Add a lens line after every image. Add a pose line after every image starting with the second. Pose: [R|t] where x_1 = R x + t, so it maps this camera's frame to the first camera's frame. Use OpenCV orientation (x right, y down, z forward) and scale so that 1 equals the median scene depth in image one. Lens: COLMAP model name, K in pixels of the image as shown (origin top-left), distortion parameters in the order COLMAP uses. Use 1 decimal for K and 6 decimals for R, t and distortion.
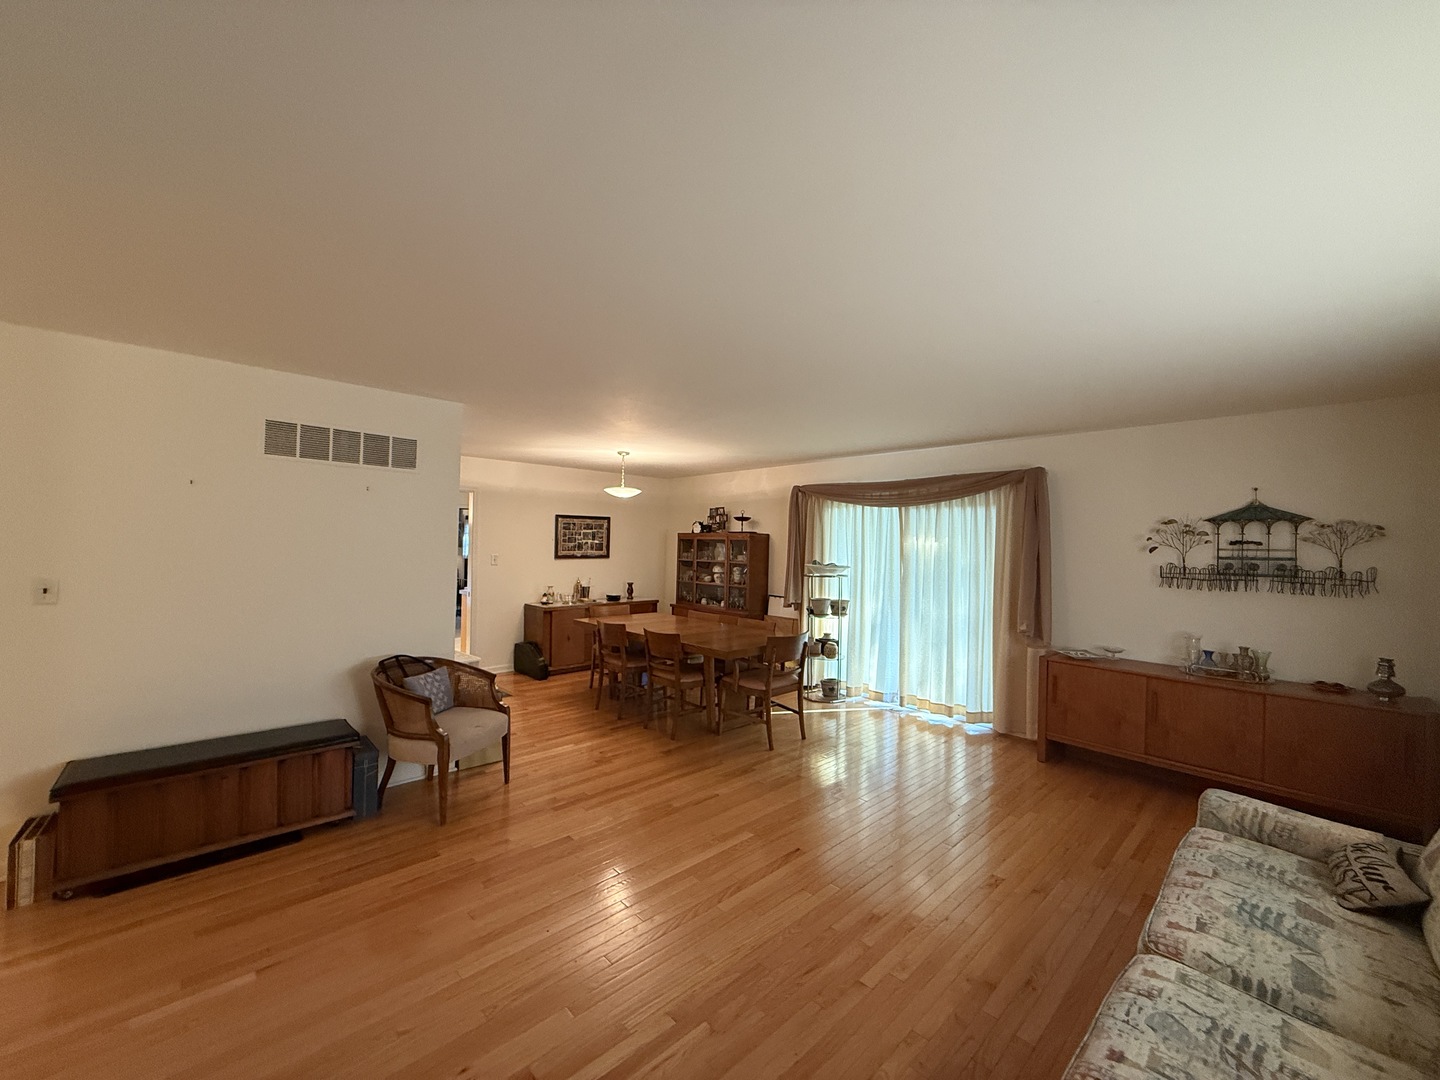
lens RADIAL K [[570.2, 0, 721.1], [0, 570.2, 545.8], [0, 0, 1]] dist [0.003396, -0.000111]
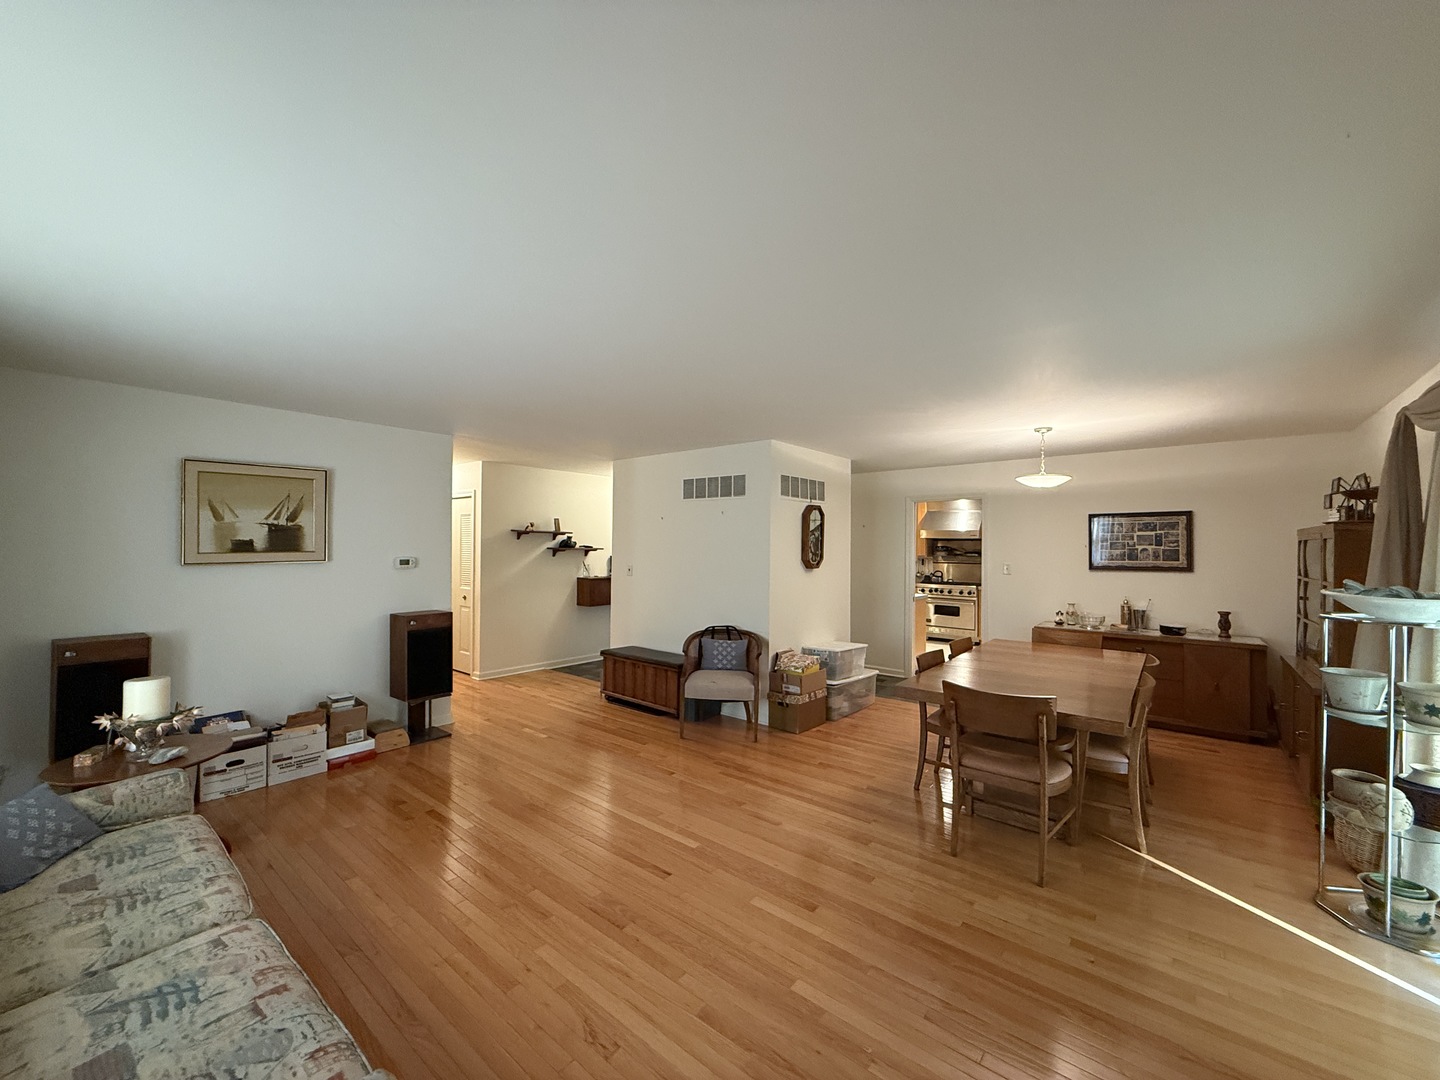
lens RADIAL K [[570.2, 0, 717.3], [0, 570.2, 544.3], [0, 0, 1]] dist [0.003396, -0.000111]
pose [[0.122539, -0.025396, -0.992139, 1.139312], [-0.006453, 0.999631, -0.026385, 0.029136], [0.992443, 0.009635, 0.122330, 1.025416]]
